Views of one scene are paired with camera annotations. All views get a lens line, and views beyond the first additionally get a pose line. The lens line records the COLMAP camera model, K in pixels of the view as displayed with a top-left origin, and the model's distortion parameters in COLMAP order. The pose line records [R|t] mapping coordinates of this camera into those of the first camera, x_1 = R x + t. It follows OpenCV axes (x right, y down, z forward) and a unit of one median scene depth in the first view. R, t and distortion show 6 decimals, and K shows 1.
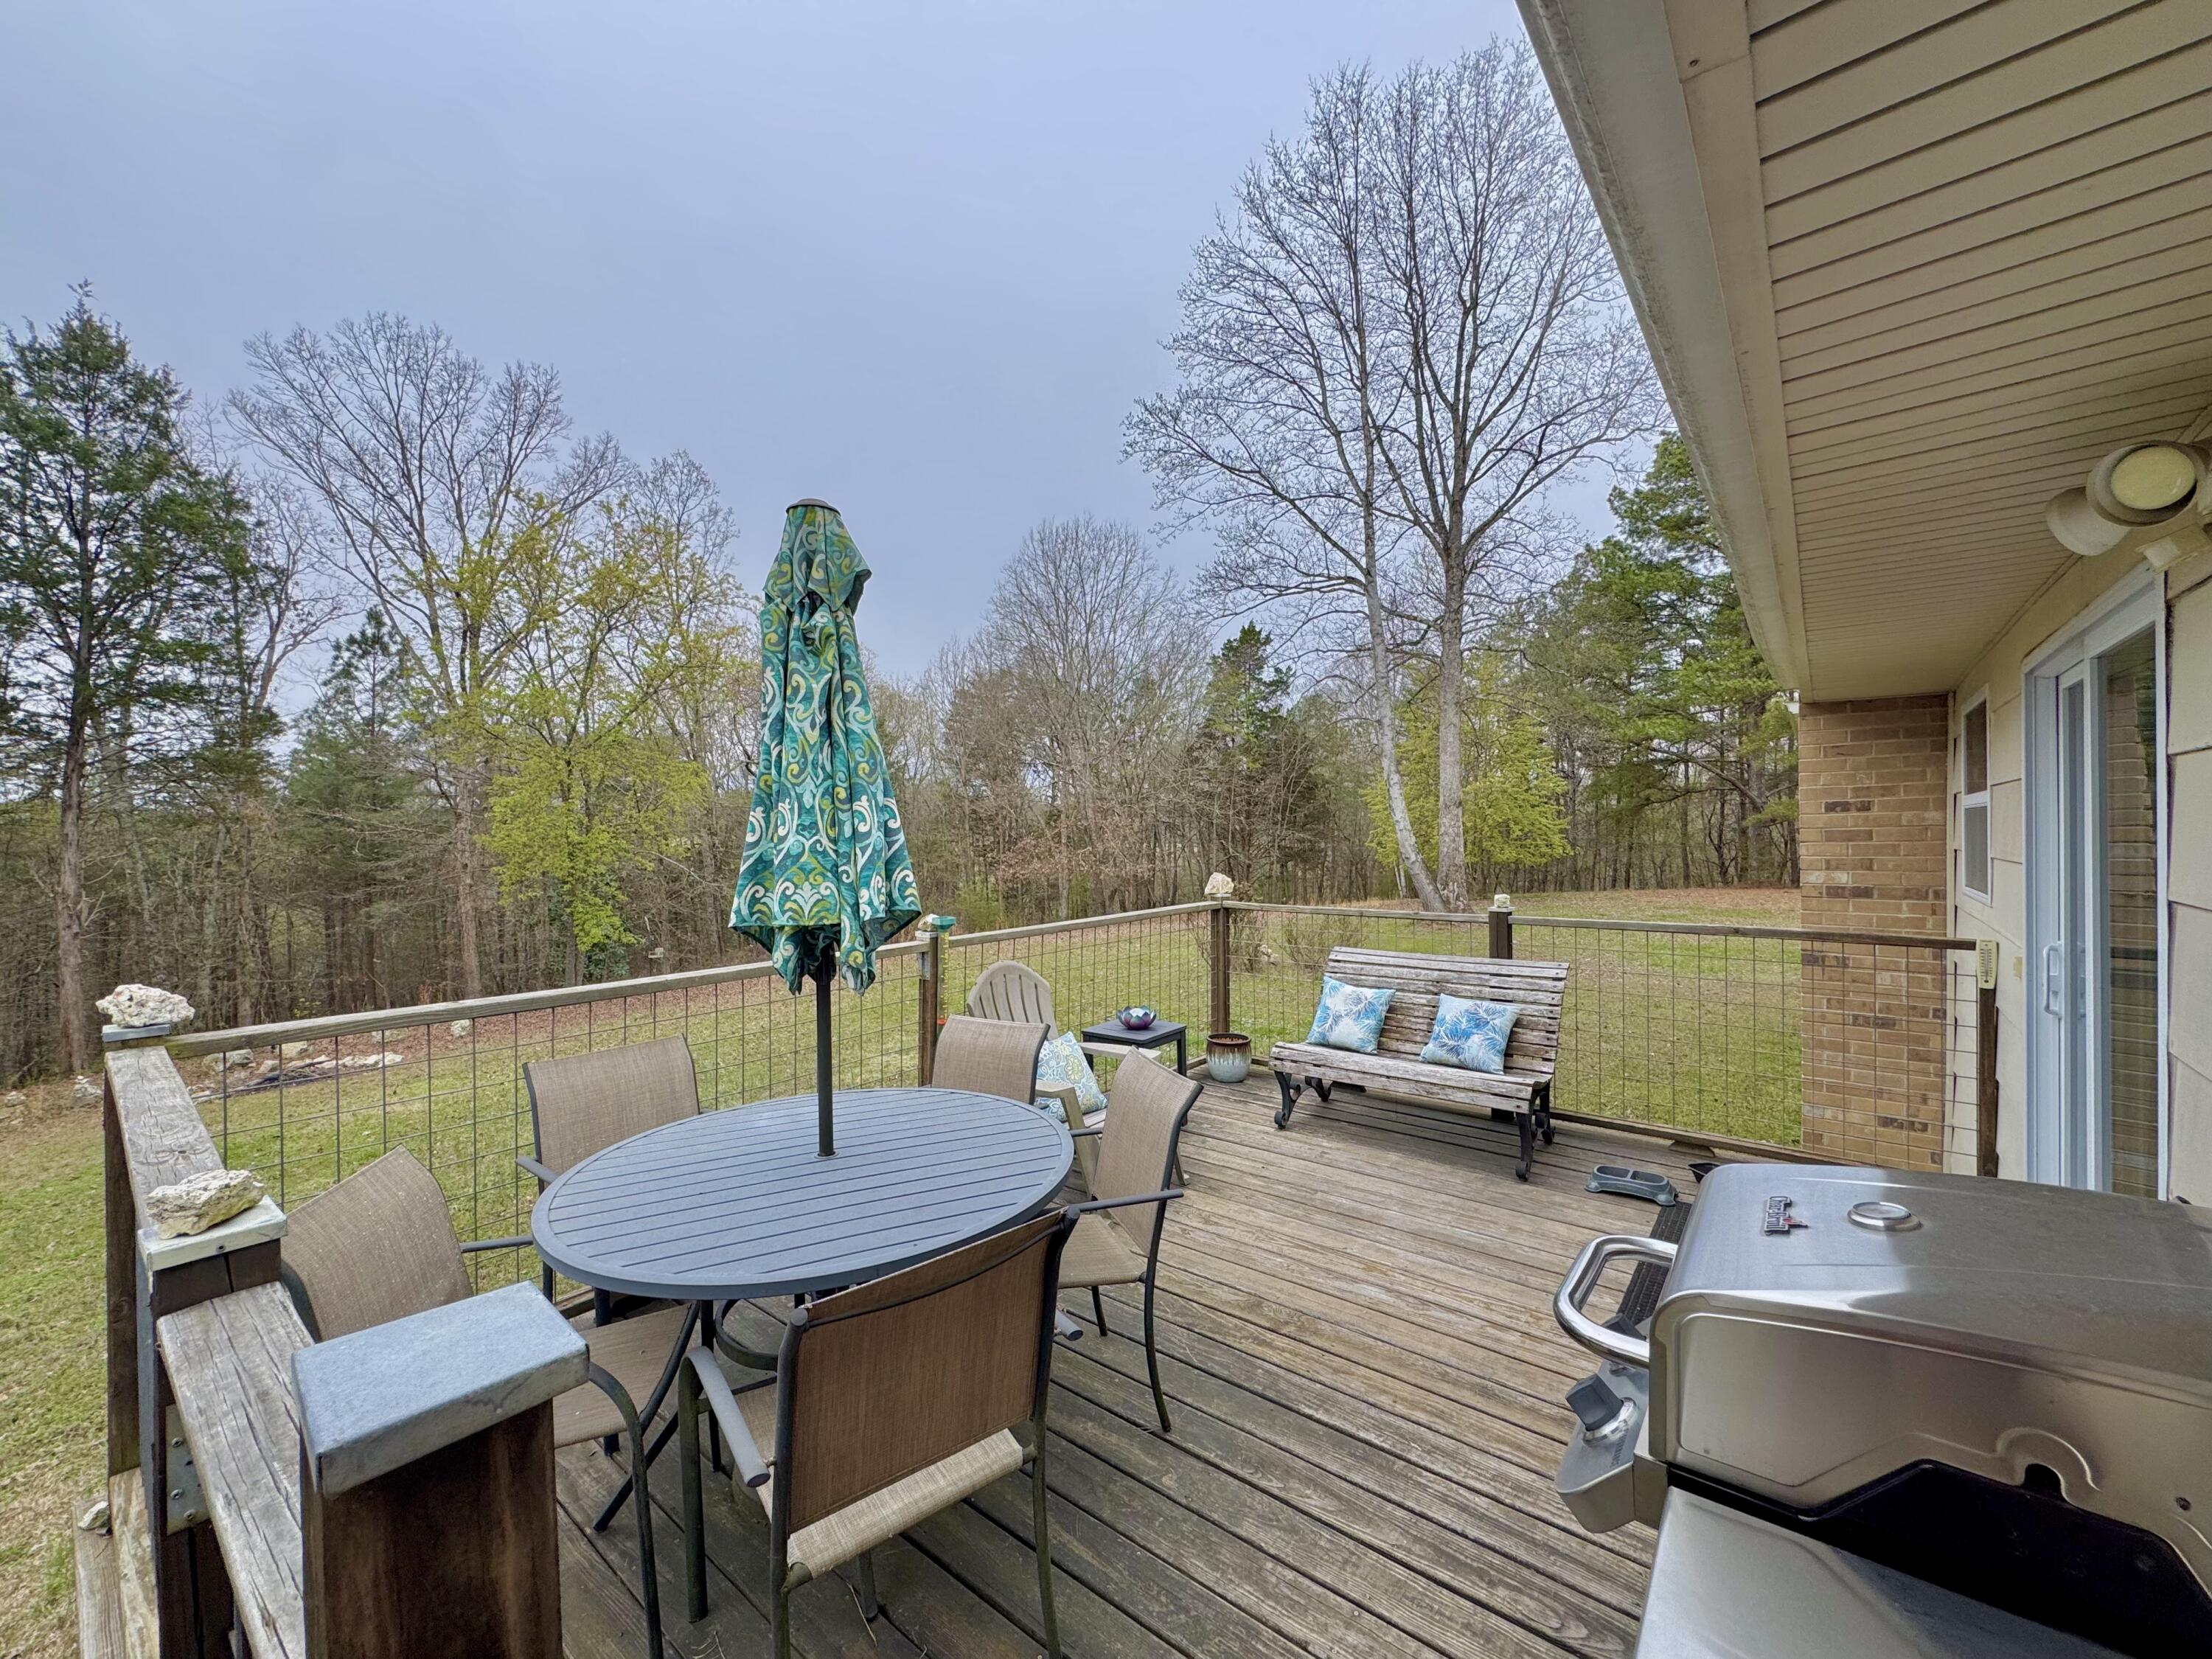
lens RADIAL K [[886.1, 0, 1106.7], [0, 886.1, 834.5], [0, 0, 1]] dist [0.001927, 0.000359]
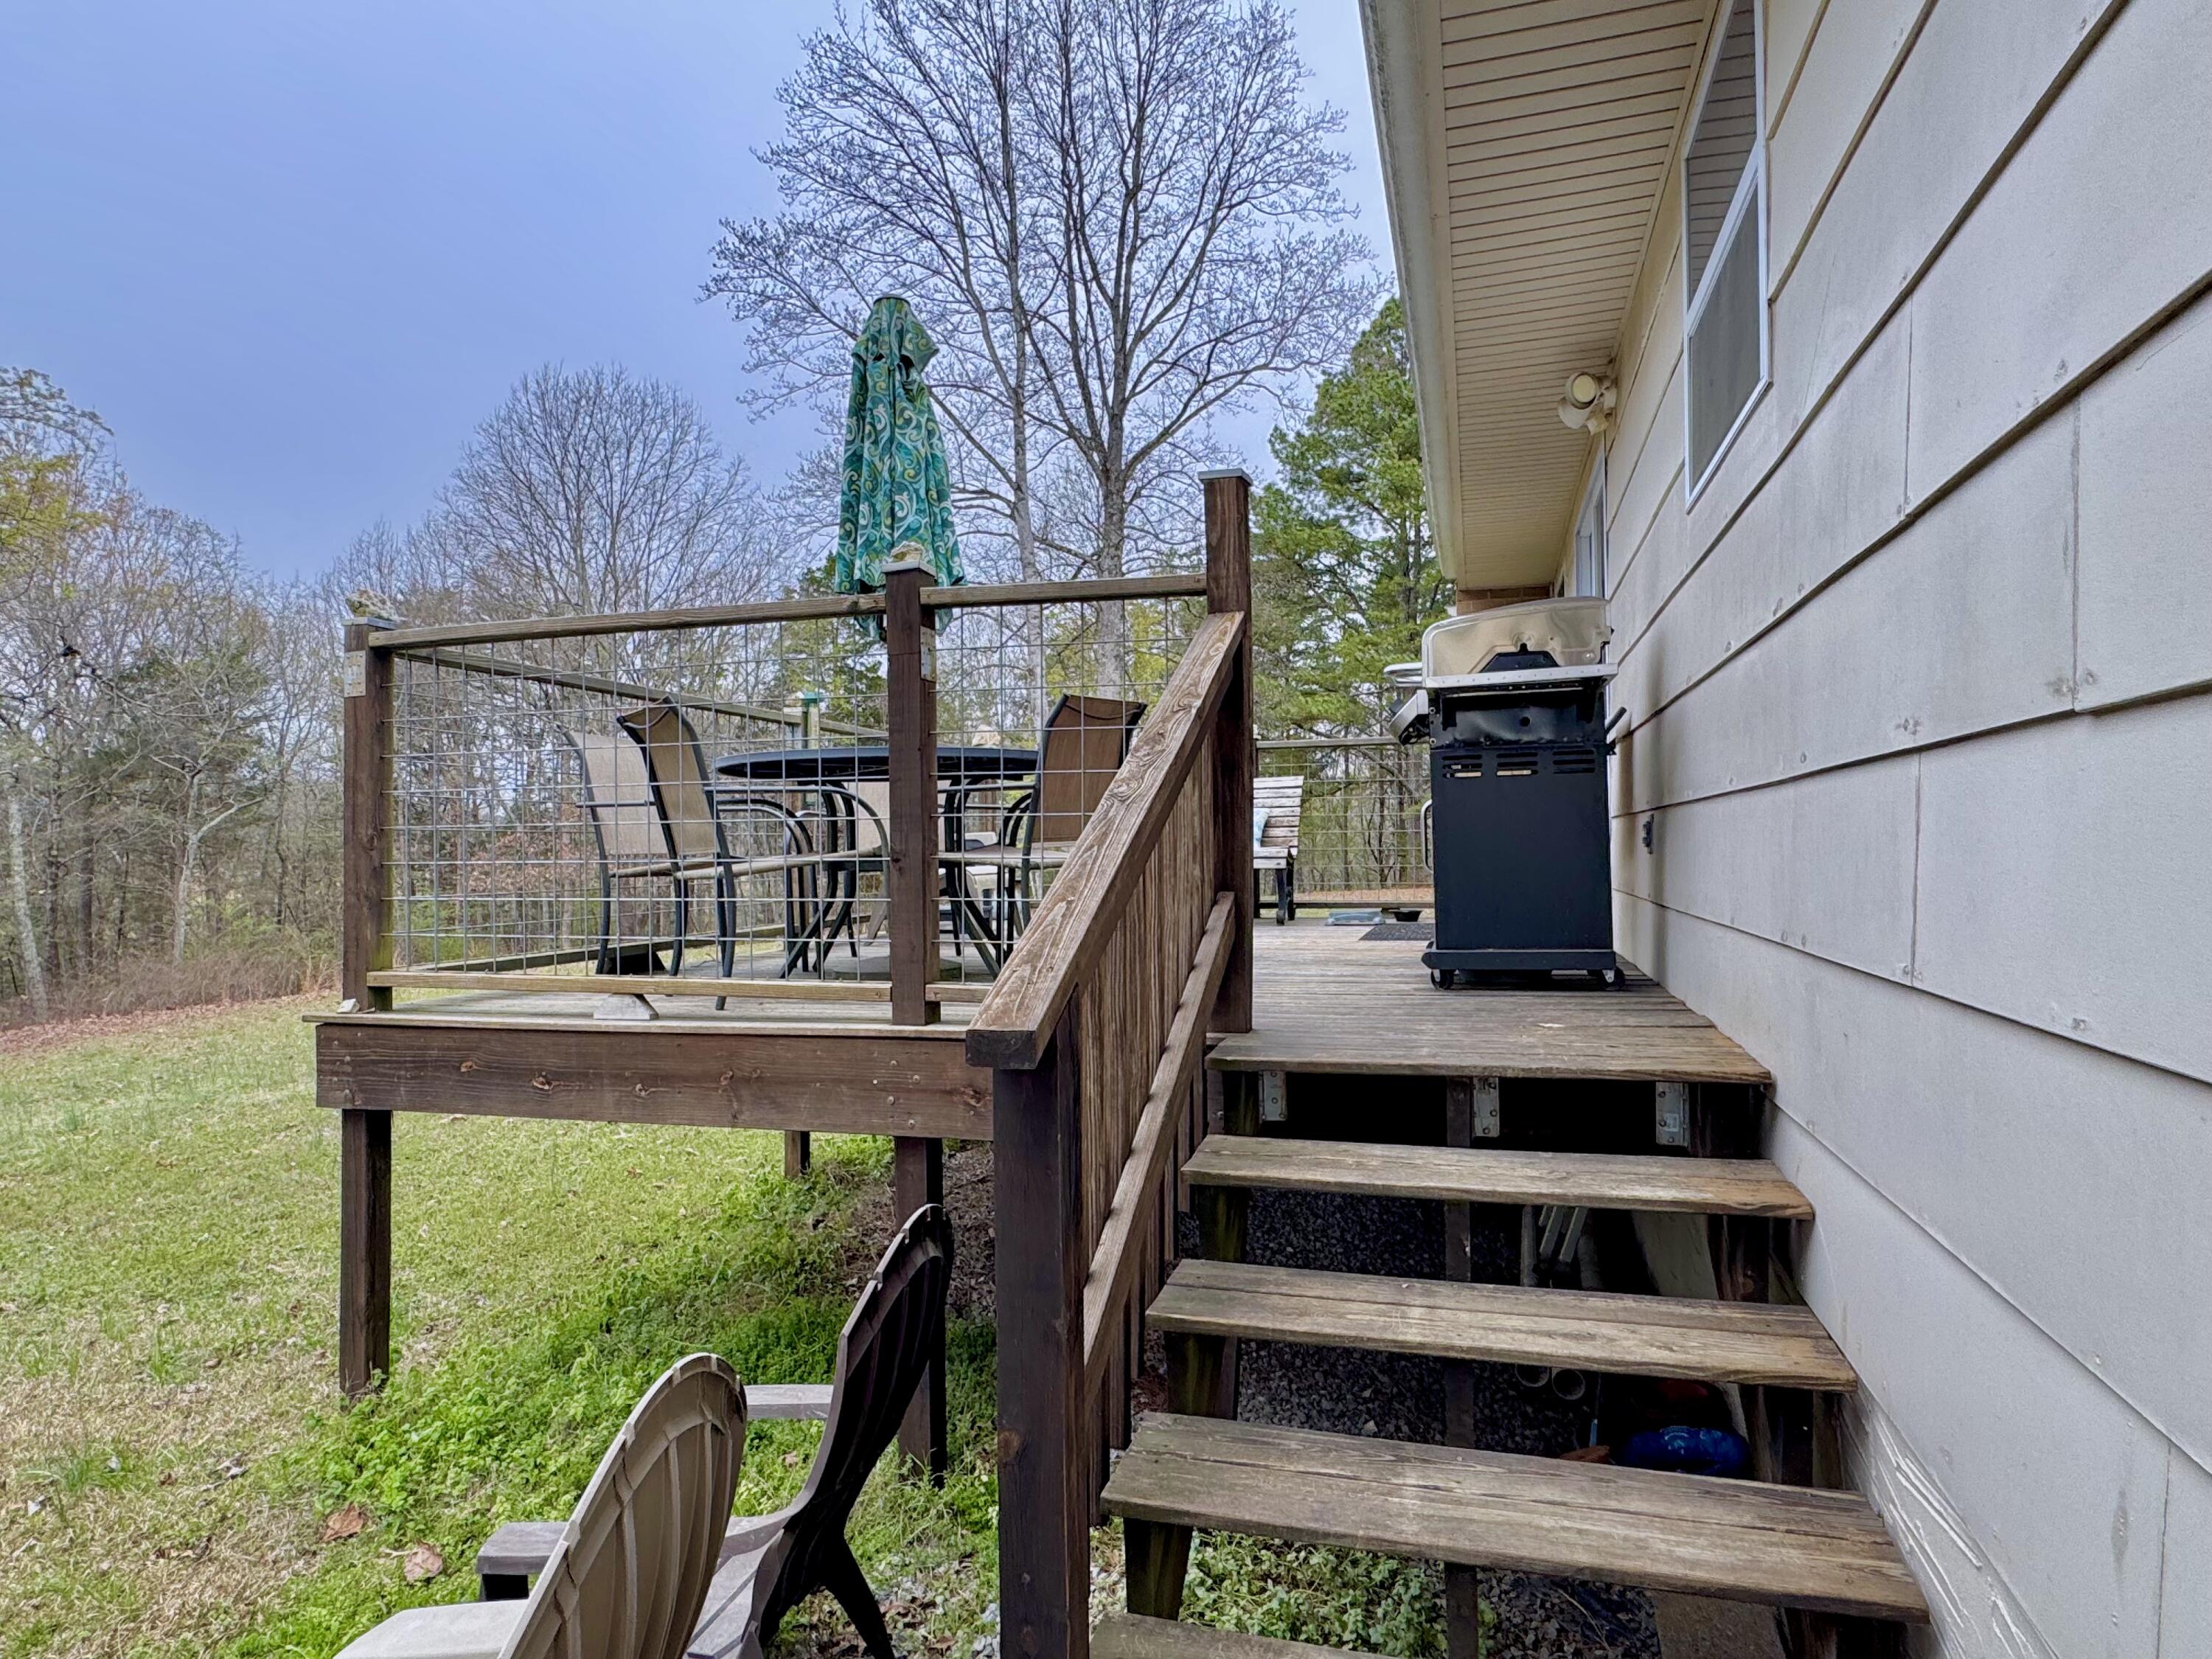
lens RADIAL K [[1269.3, 0, 1103.0], [0, 1269.3, 838.7], [0, 0, 1]] dist [0.005889, 0.002481]
pose [[0.923494, 0.006562, 0.383557, -0.075529], [0.002270, 0.999743, -0.022570, 0.051380], [-0.383606, 0.021713, 0.923241, -0.094114]]
